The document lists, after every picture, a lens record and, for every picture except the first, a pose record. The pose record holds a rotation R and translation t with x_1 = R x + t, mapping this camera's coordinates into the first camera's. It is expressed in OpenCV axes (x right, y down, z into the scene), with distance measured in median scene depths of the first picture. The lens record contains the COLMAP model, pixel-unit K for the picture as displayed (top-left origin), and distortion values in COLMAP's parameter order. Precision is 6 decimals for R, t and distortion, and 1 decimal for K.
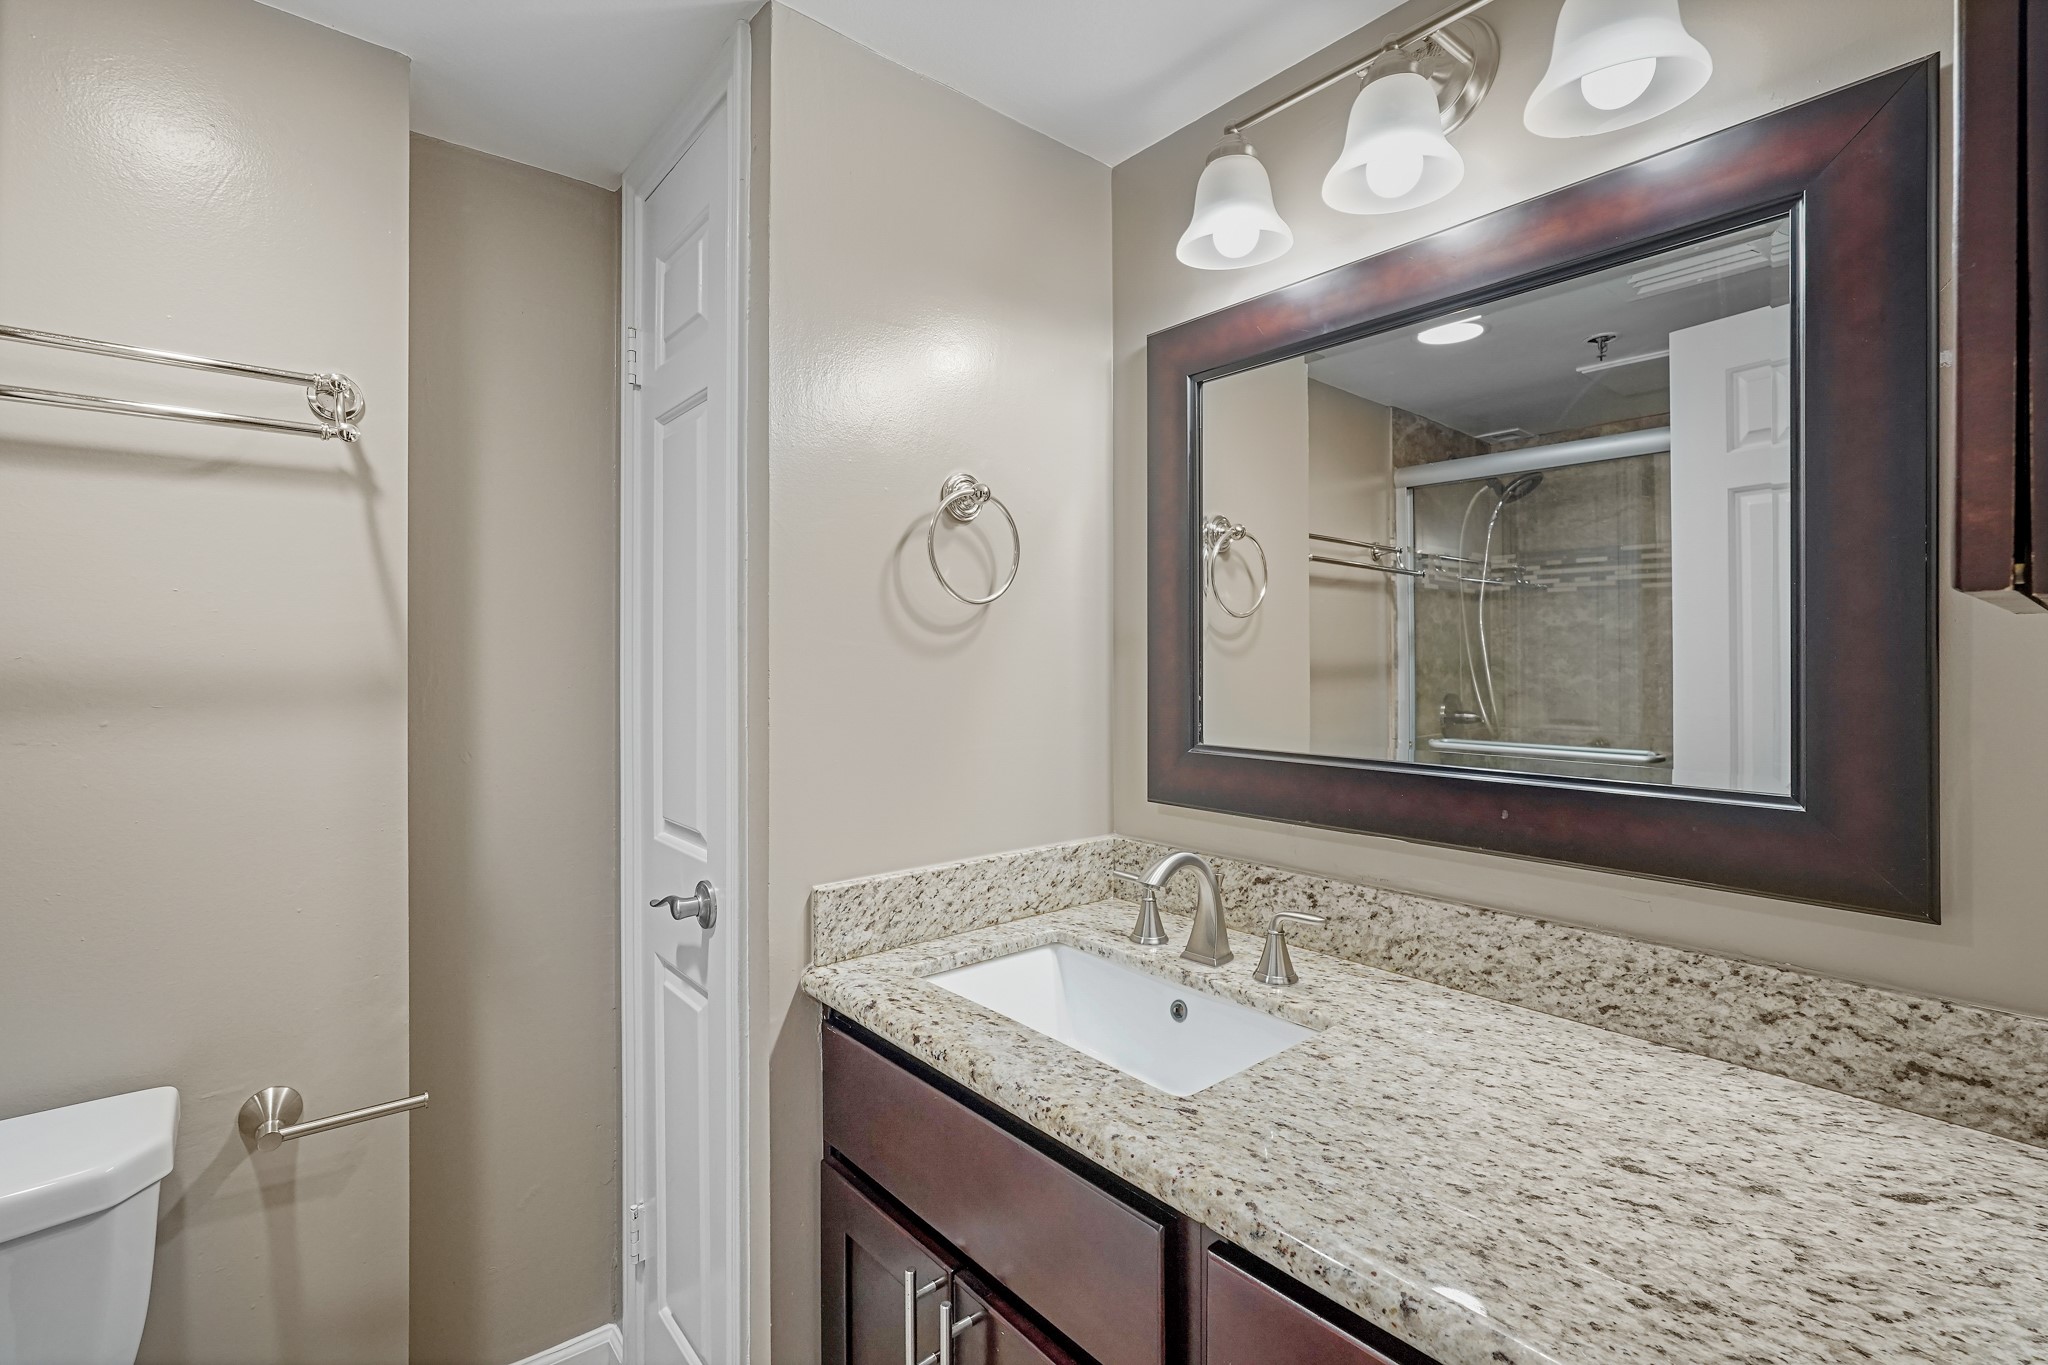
lens RADIAL K [[933.5, 0, 1024.5], [0, 933.5, 668.5], [0, 0, 1]] dist [-0.005836, 0.003360]
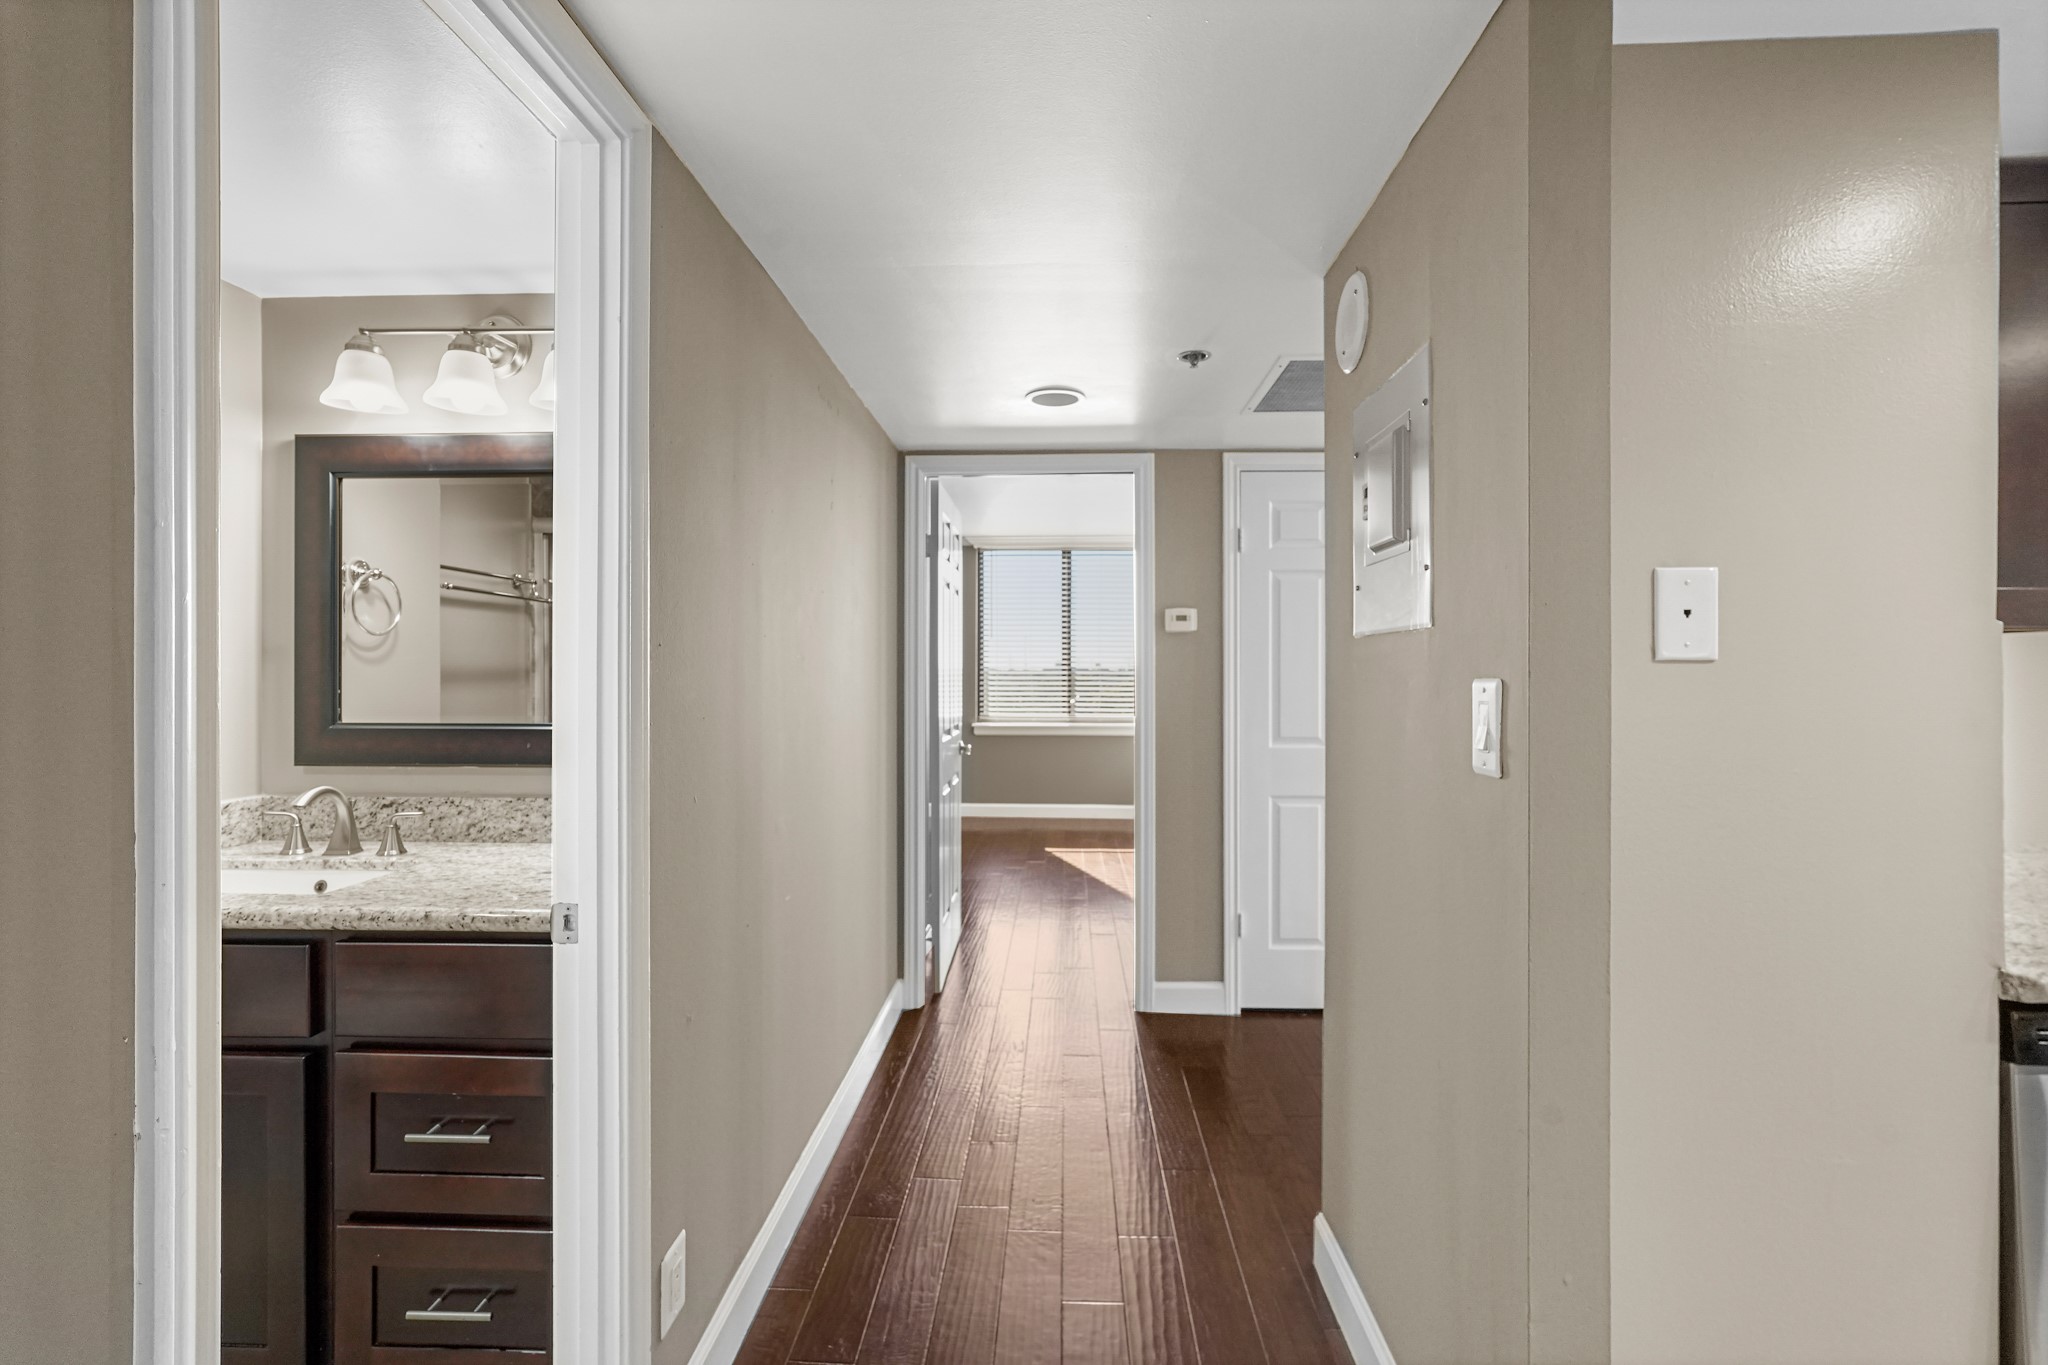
lens RADIAL K [[933.5, 0, 1039.4], [0, 933.5, 668.2], [0, 0, 1]] dist [-0.005836, 0.003360]
pose [[0.685499, 0.003447, 0.728066, -0.137181], [0.001878, 0.999977, -0.006502, 0.007471], [-0.728071, 0.005824, 0.685476, -0.889895]]
